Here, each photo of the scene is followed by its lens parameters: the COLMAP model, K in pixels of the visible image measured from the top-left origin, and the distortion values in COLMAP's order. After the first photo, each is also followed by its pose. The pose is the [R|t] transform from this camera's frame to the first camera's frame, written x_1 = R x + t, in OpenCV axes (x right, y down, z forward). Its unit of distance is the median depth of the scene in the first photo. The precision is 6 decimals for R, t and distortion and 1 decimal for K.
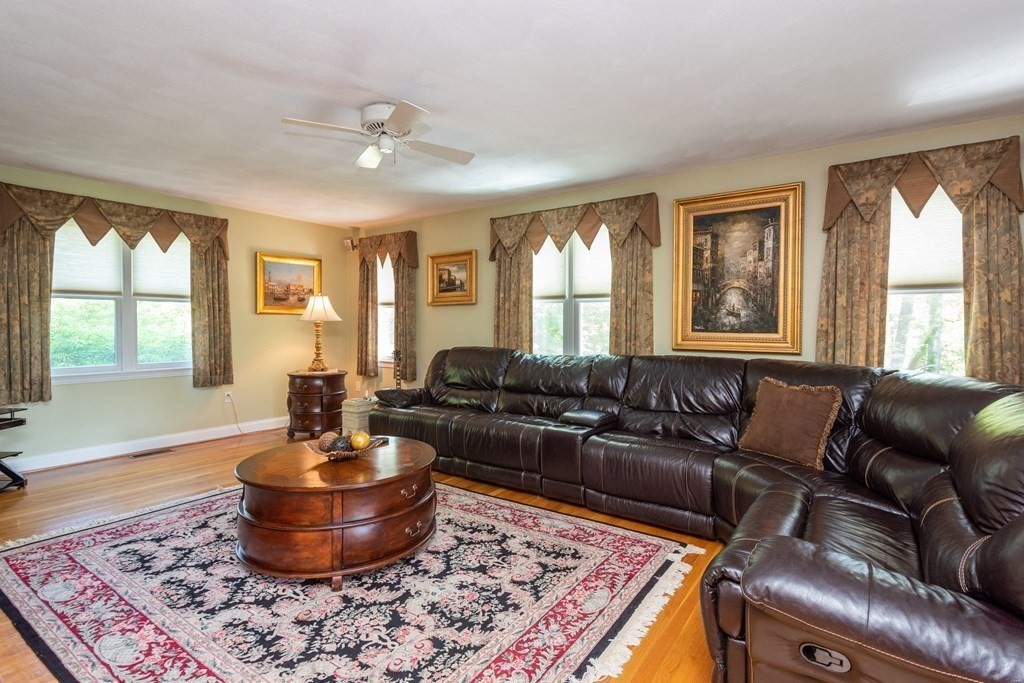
lens RADIAL K [[507.7, 0, 504.4], [0, 507.7, 335.4], [0, 0, 1]] dist [-0.002719, -0.002147]
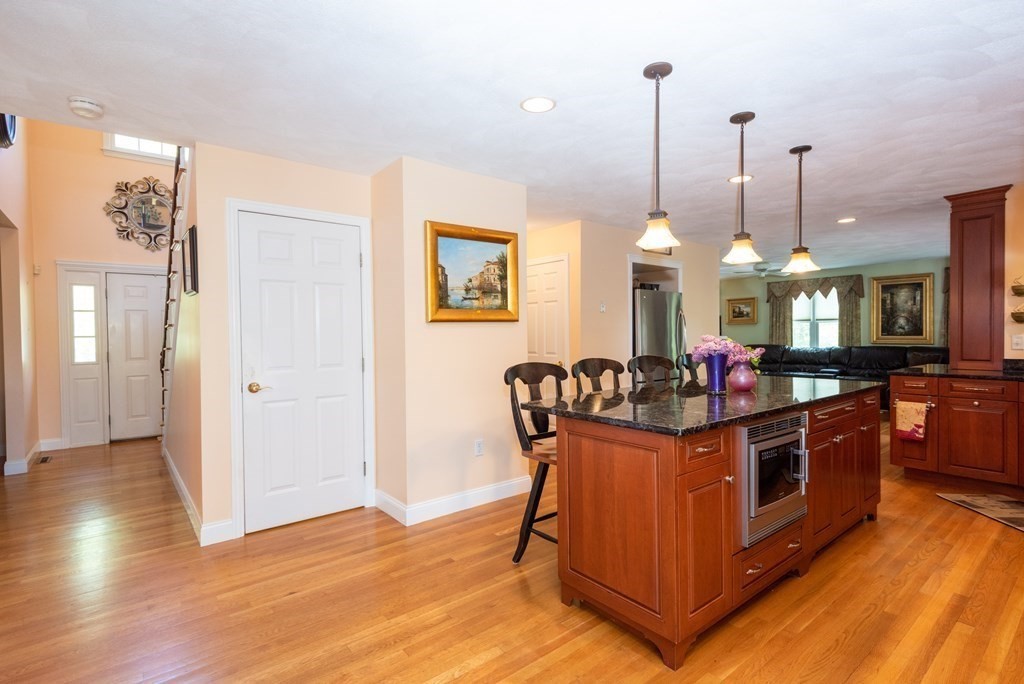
lens RADIAL K [[494.9, 0, 516.4], [0, 494.9, 336.9], [0, 0, 1]] dist [-0.002151, -0.002530]
pose [[0.957290, -0.010547, -0.288938, -0.567911], [0.004705, 0.999770, -0.020907, 0.038079], [0.289092, 0.018654, 0.957119, -1.624034]]
